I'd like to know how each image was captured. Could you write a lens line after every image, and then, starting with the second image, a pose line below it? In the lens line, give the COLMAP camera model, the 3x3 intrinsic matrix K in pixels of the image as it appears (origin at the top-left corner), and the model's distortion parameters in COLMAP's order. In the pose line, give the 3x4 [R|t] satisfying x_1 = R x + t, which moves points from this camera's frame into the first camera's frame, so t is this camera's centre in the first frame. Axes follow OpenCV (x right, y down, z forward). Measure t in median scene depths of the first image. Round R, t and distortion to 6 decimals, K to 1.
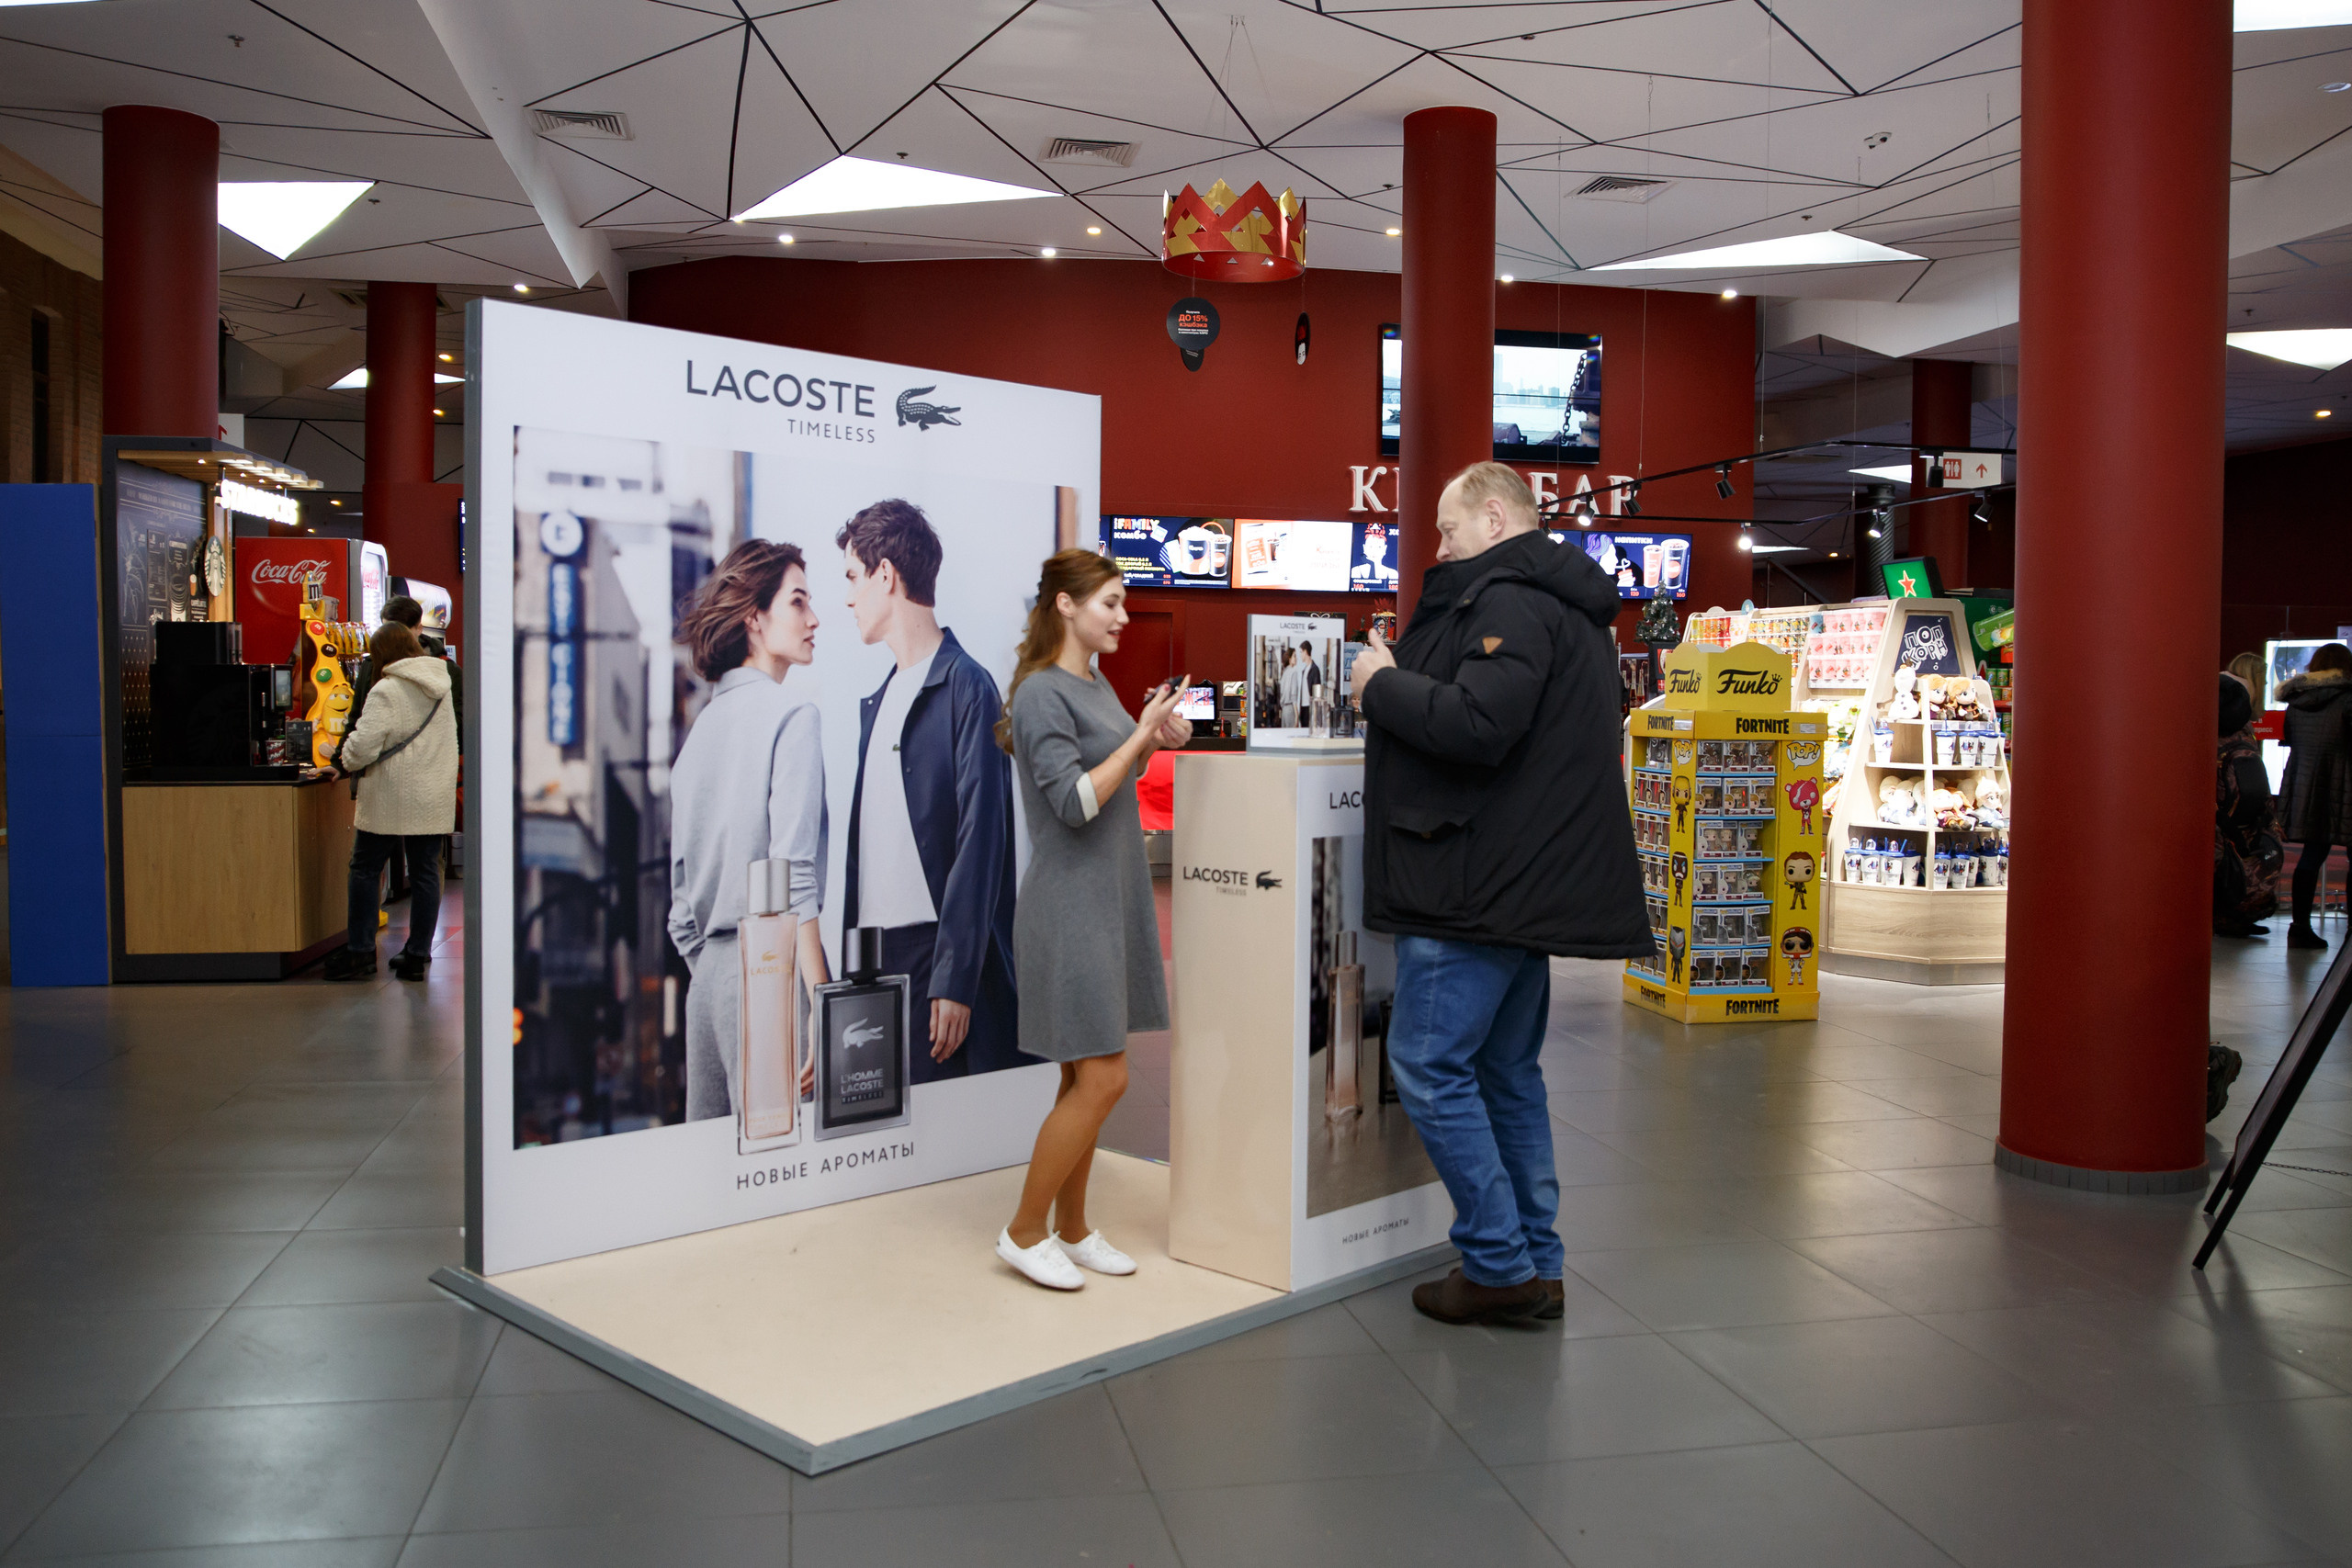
lens RADIAL K [[1920.4, 0, 1172.4], [0, 1920.4, 763.1], [0, 0, 1]] dist [-0.125613, 0.138702]
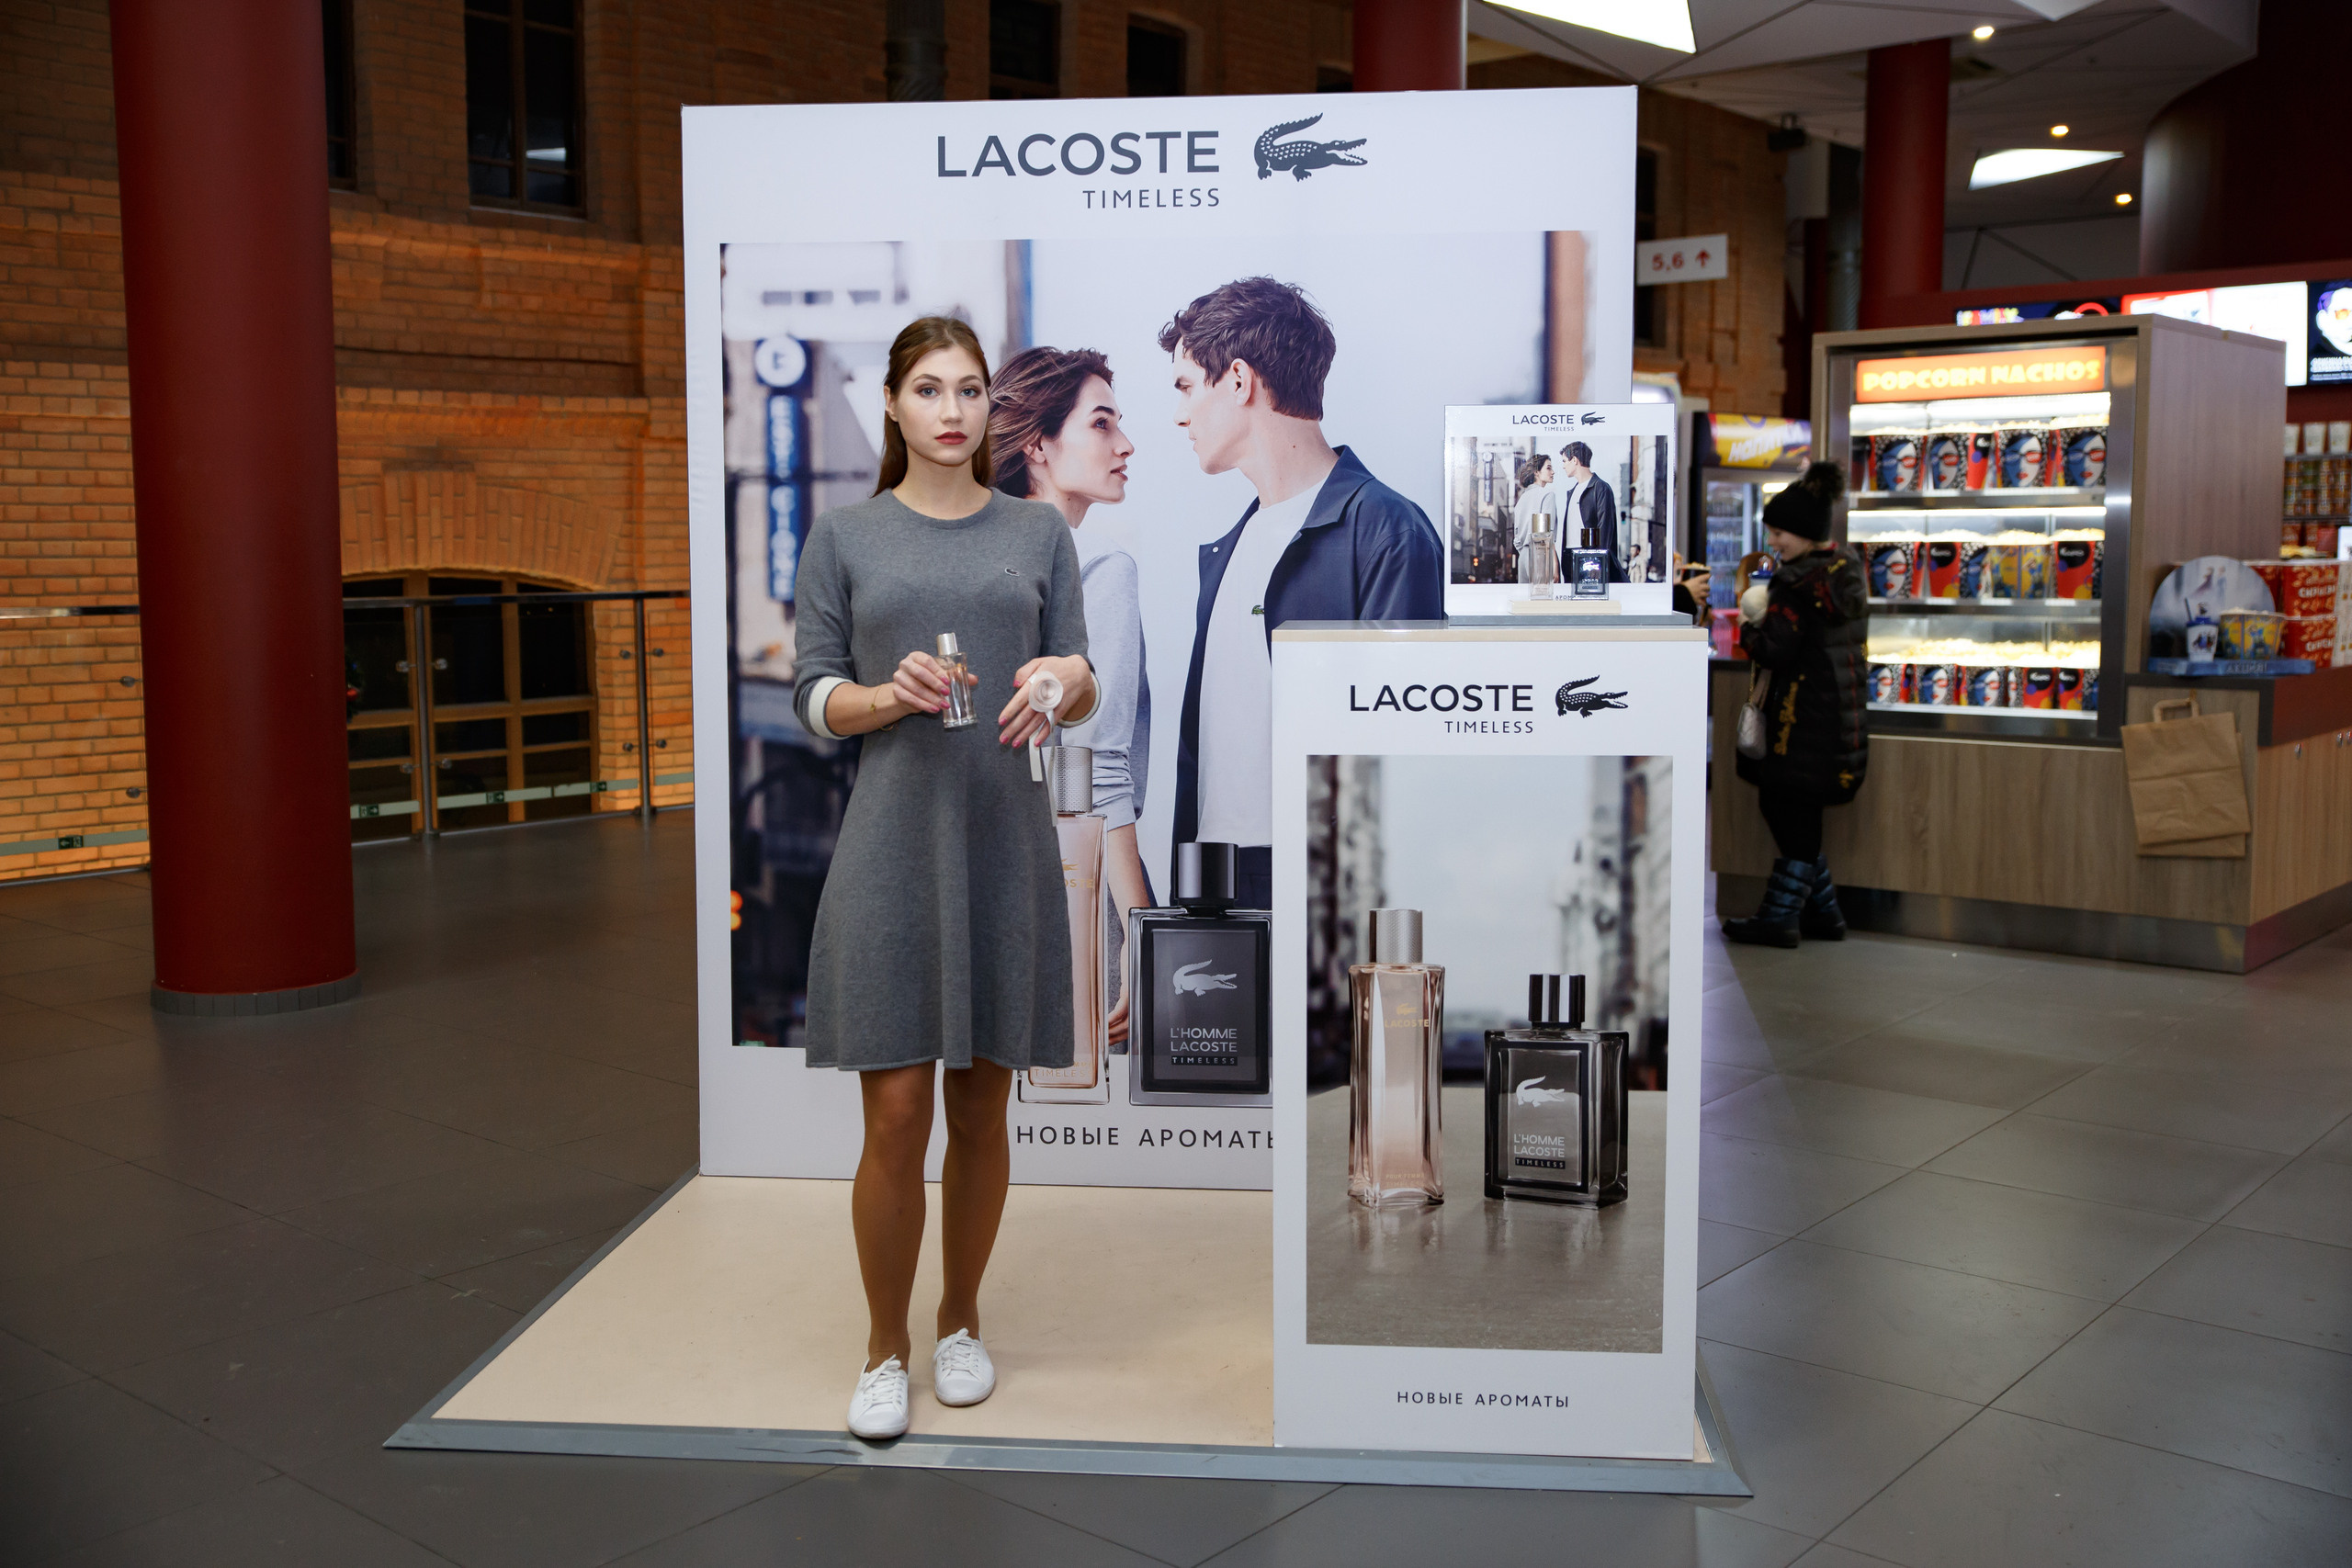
lens RADIAL K [[2220.6, 0, 1180.2], [0, 2220.6, 761.4], [0, 0, 1]] dist [-0.061014, 0.166956]
pose [[0.629558, 0.061945, -0.774481, 0.552806], [-0.017598, 0.997698, 0.065493, -0.005653], [0.776754, -0.027603, 0.629198, 0.451320]]
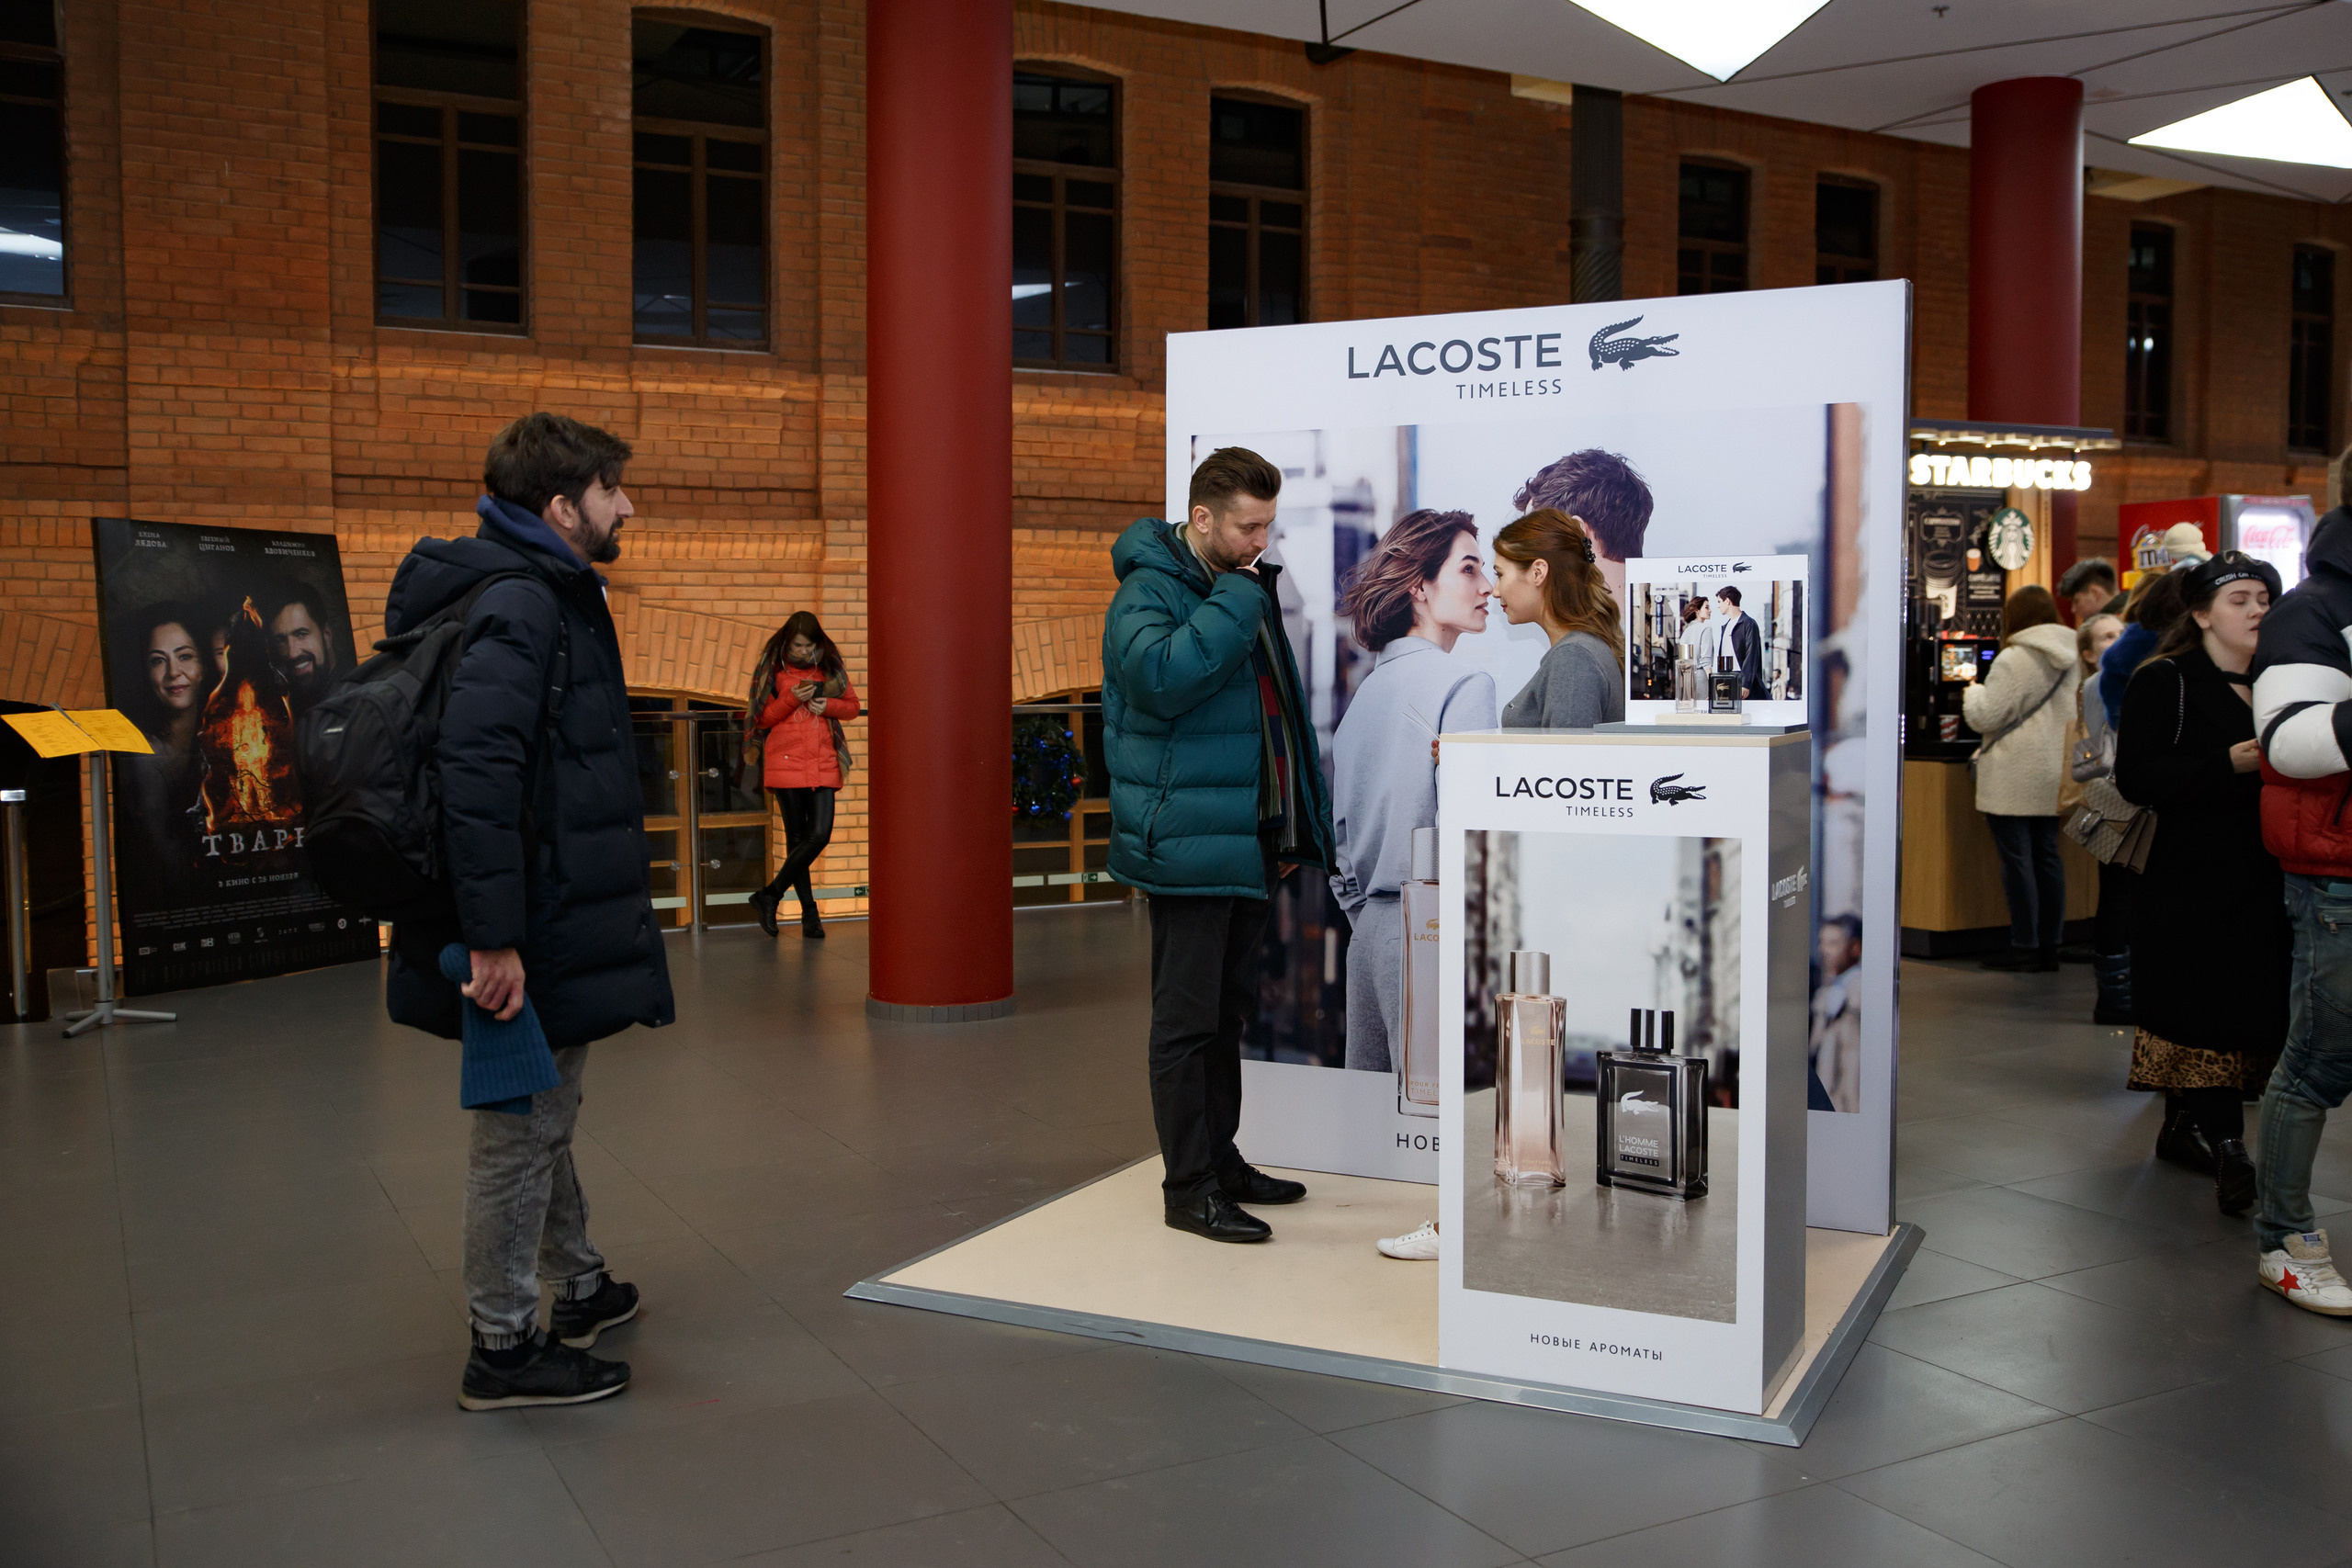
lens RADIAL K [[2100.1, 0, 1225.8], [0, 2100.1, 762.2], [0, 0, 1]] dist [-0.084629, 0.158110]
pose [[0.314450, 0.033752, -0.948674, 0.806647], [-0.029364, 0.999235, 0.025818, -0.009333], [0.948820, 0.019739, 0.315200, 0.551182]]
